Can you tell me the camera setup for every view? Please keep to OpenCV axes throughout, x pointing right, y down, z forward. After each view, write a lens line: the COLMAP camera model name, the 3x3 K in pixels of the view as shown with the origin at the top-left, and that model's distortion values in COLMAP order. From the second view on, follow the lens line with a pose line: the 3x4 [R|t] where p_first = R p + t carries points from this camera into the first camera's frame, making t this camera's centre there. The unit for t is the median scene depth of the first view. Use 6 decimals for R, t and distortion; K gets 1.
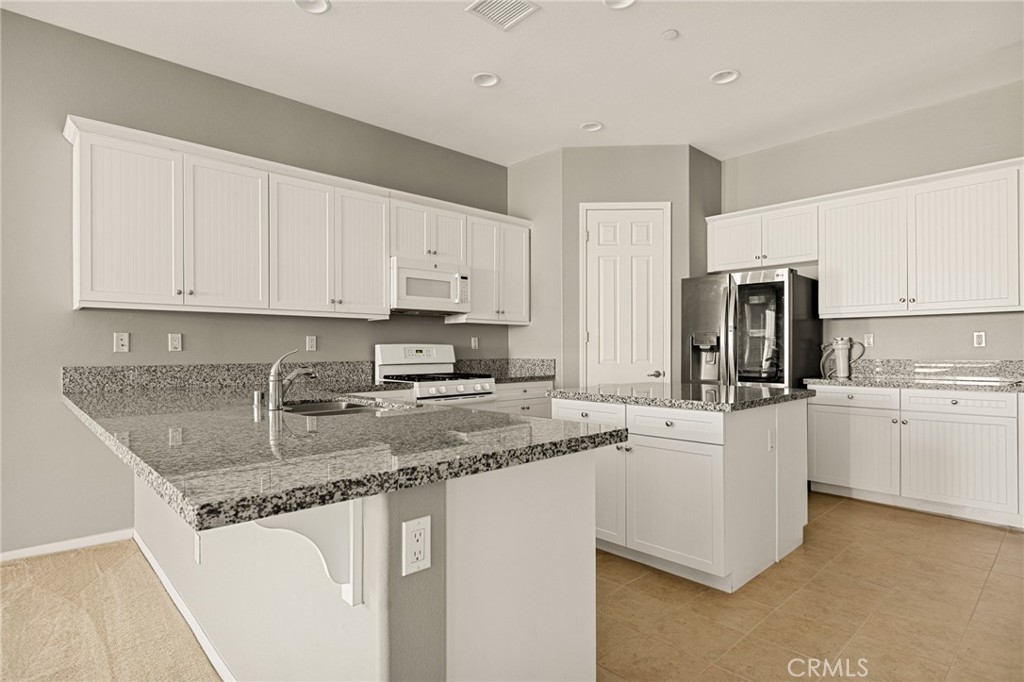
lens RADIAL K [[532.8, 0, 514.3], [0, 532.8, 347.0], [0, 0, 1]] dist [-0.005645, -0.000932]
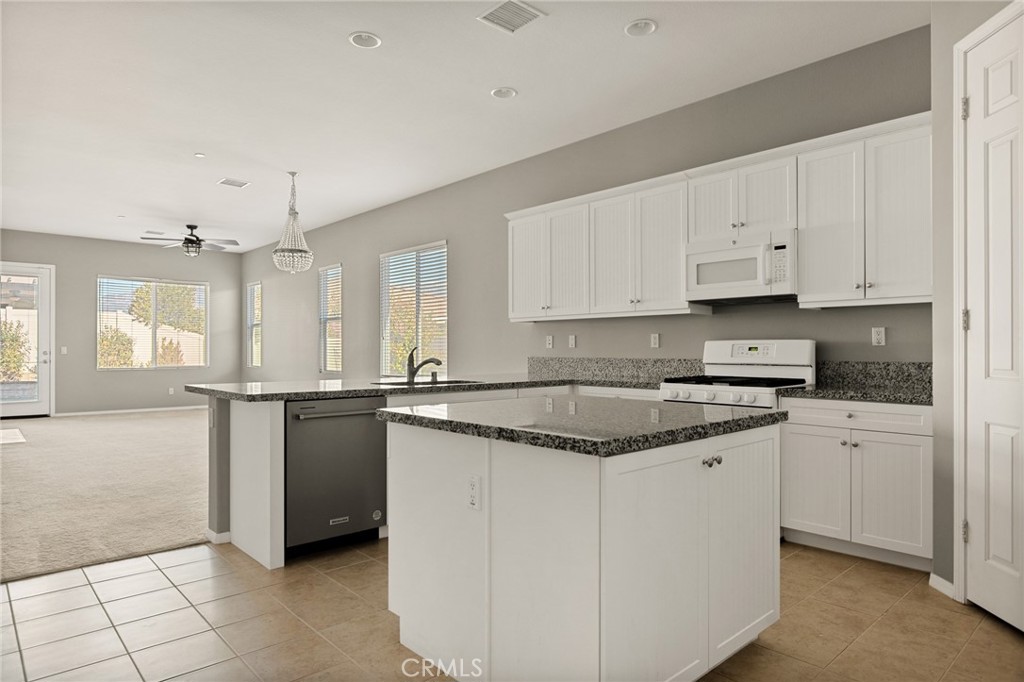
lens RADIAL K [[608.9, 0, 512.0], [0, 608.9, 347.1], [0, 0, 1]] dist [-0.008623, -0.002739]
pose [[-0.017891, 0.001479, -0.999839, 0.938077], [0.005966, 0.999981, 0.001373, 0.002743], [0.999822, -0.005941, -0.017899, 0.831034]]
